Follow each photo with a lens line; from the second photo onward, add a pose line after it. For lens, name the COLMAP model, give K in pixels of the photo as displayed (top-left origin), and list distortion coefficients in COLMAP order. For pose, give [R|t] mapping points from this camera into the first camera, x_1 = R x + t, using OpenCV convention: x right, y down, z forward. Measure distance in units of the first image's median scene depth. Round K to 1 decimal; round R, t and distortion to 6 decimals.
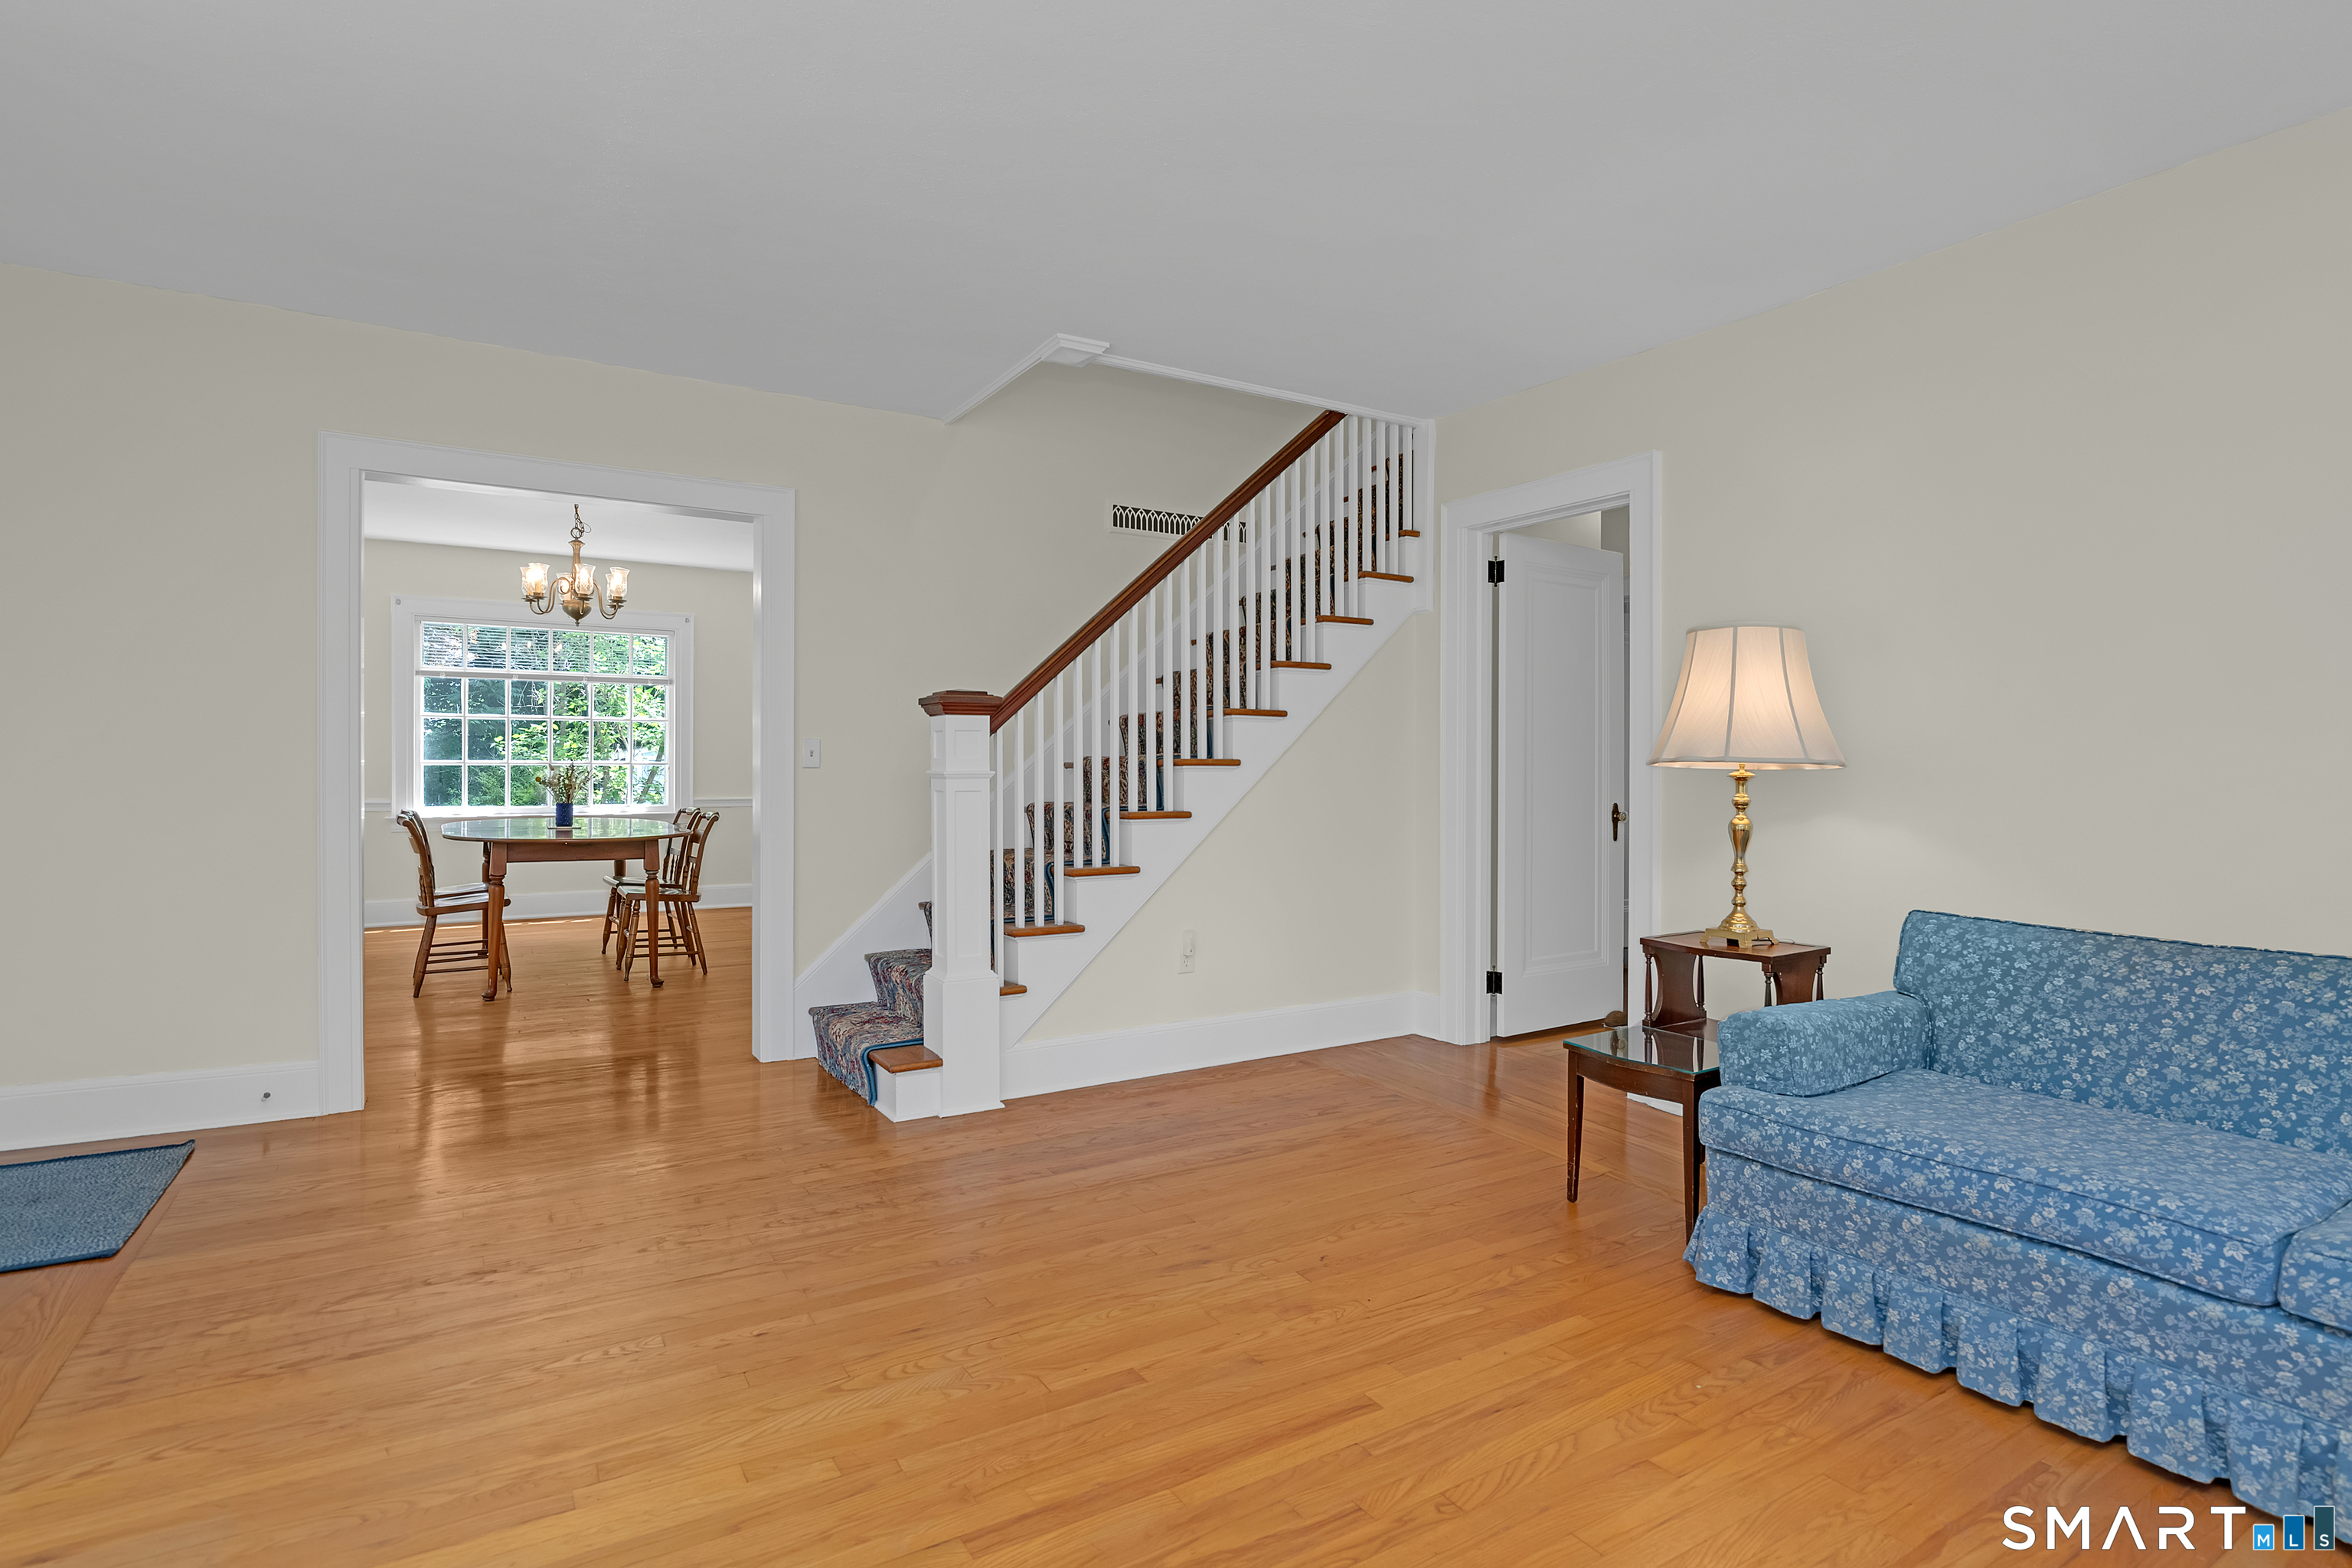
lens RADIAL K [[1167.5, 0, 1183.7], [0, 1167.5, 773.1], [0, 0, 1]] dist [-0.011849, -0.001340]
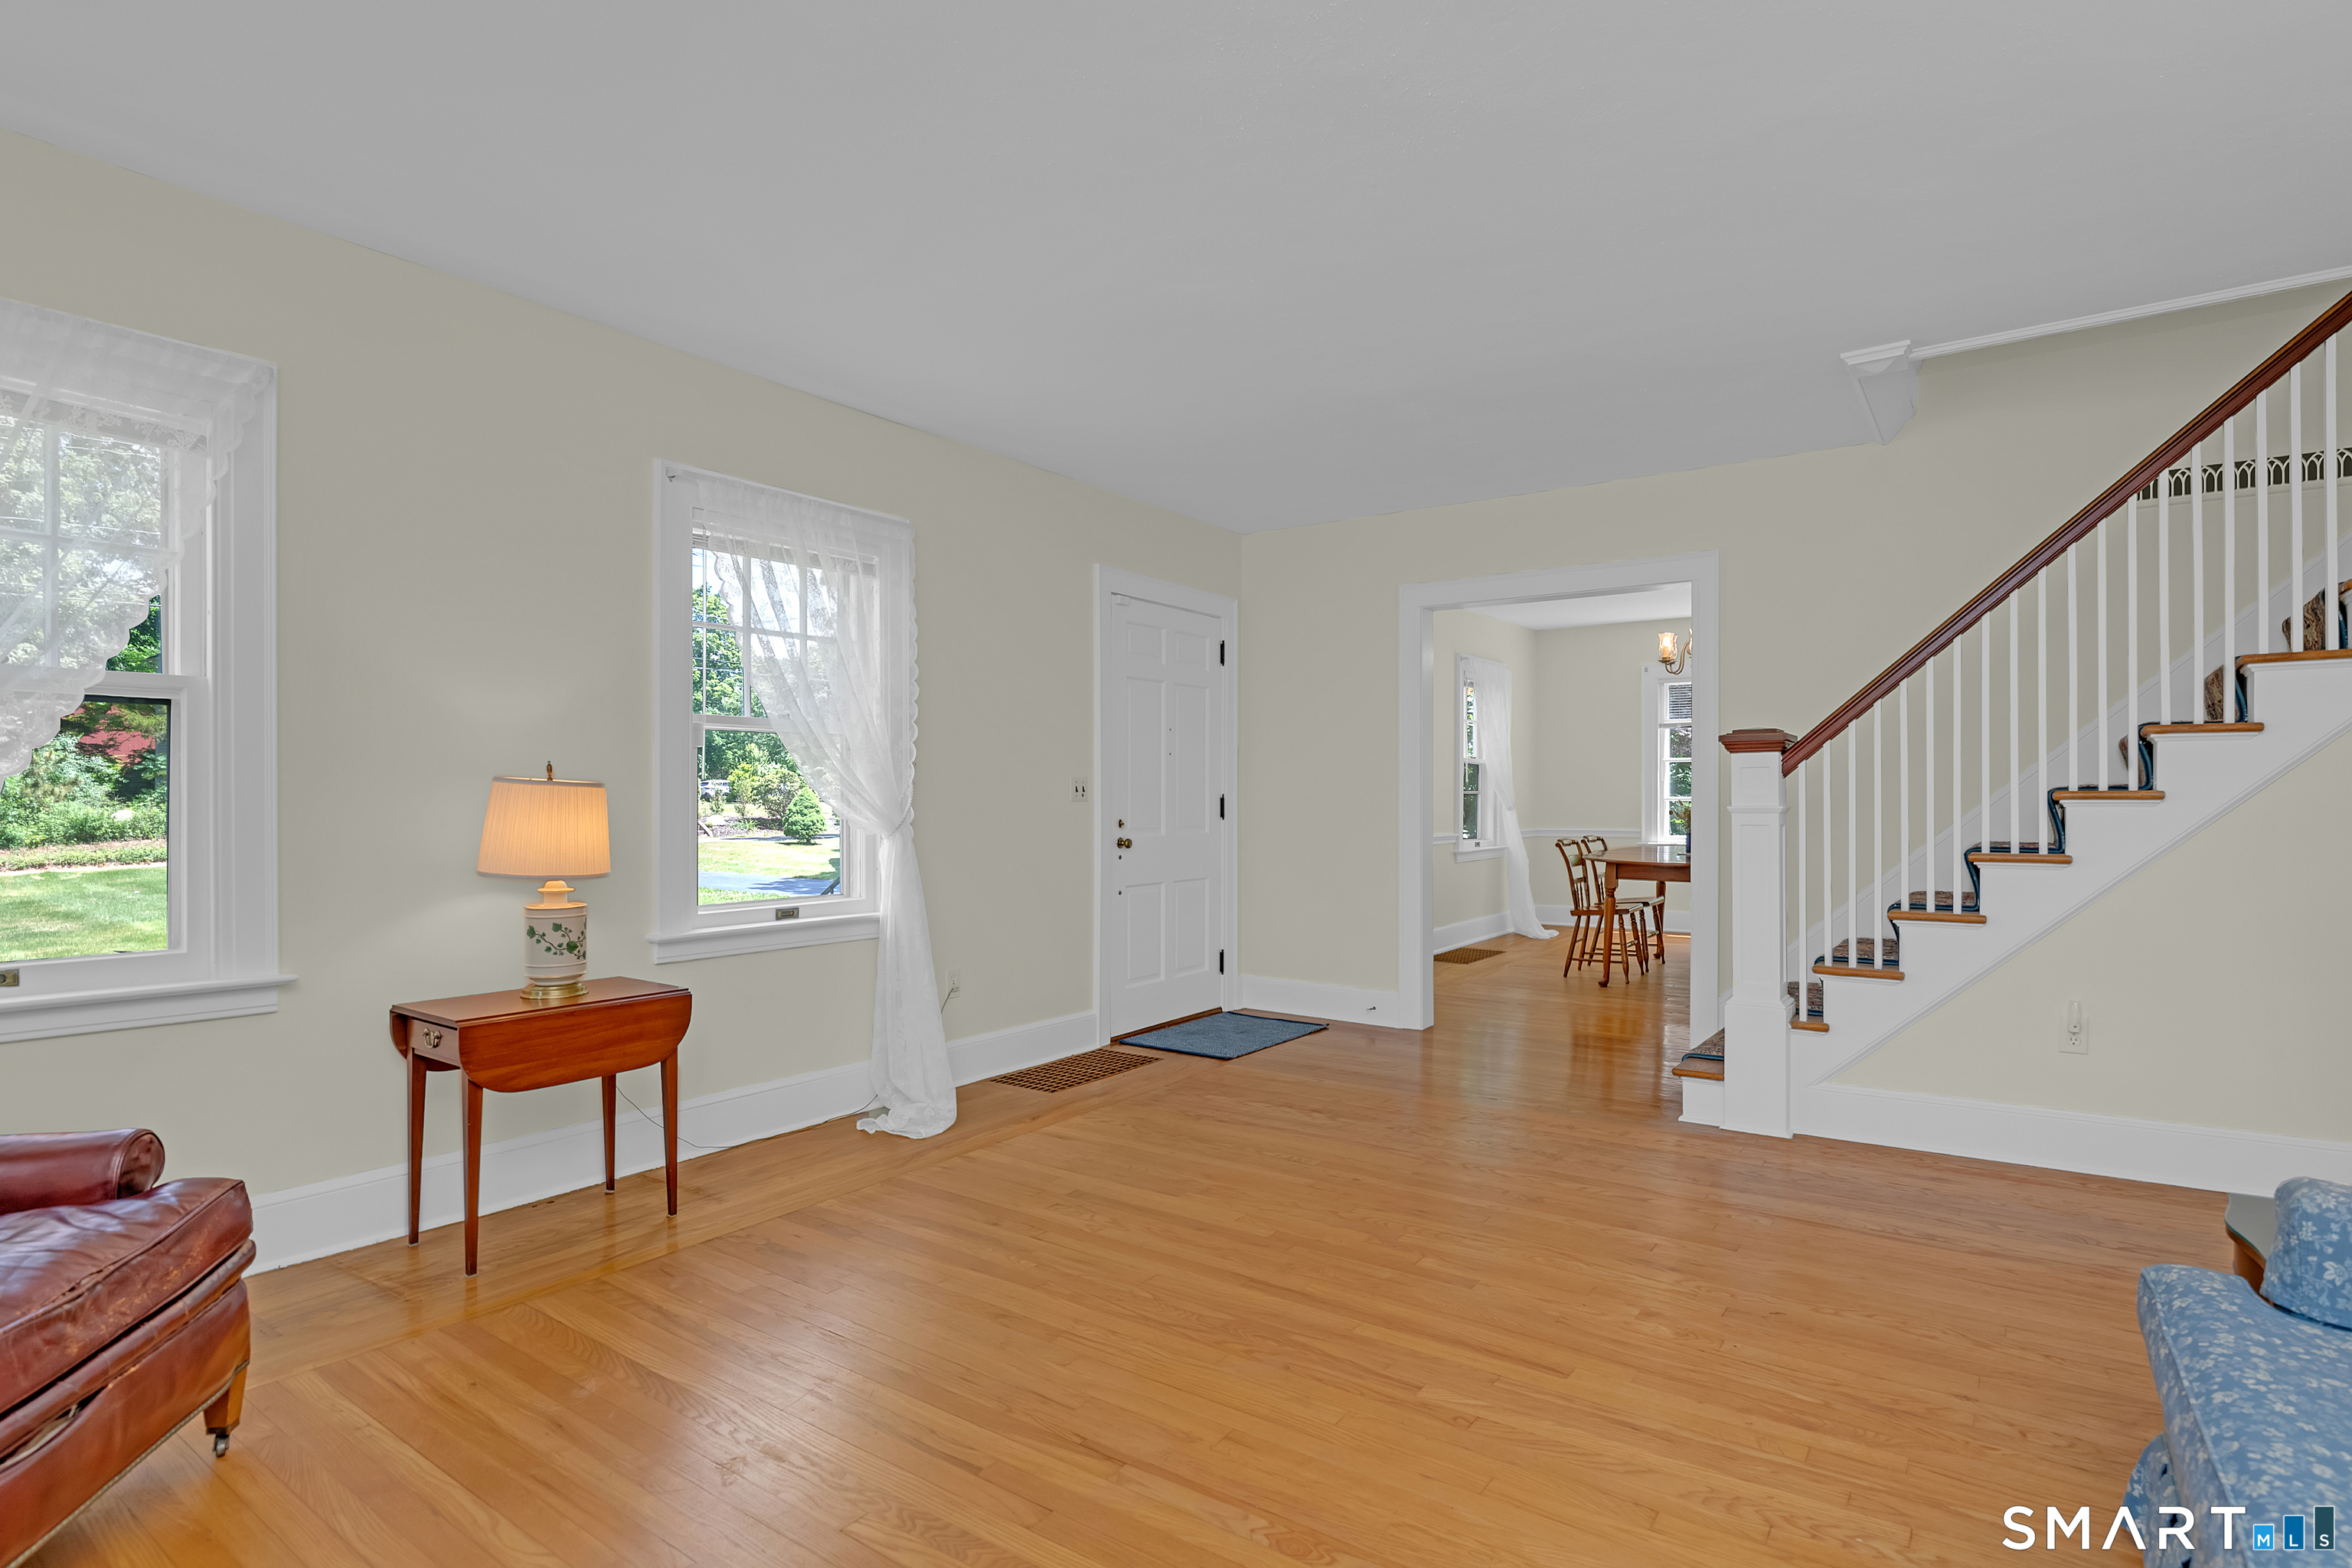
lens RADIAL K [[1167.5, 0, 1189.5], [0, 1167.5, 798.2], [0, 0, 1]] dist [-0.011849, -0.001340]
pose [[0.387631, -0.007362, -0.921785, 0.615125], [-0.000477, 0.999966, -0.008187, -0.000333], [0.921815, 0.003613, 0.387614, 0.136201]]
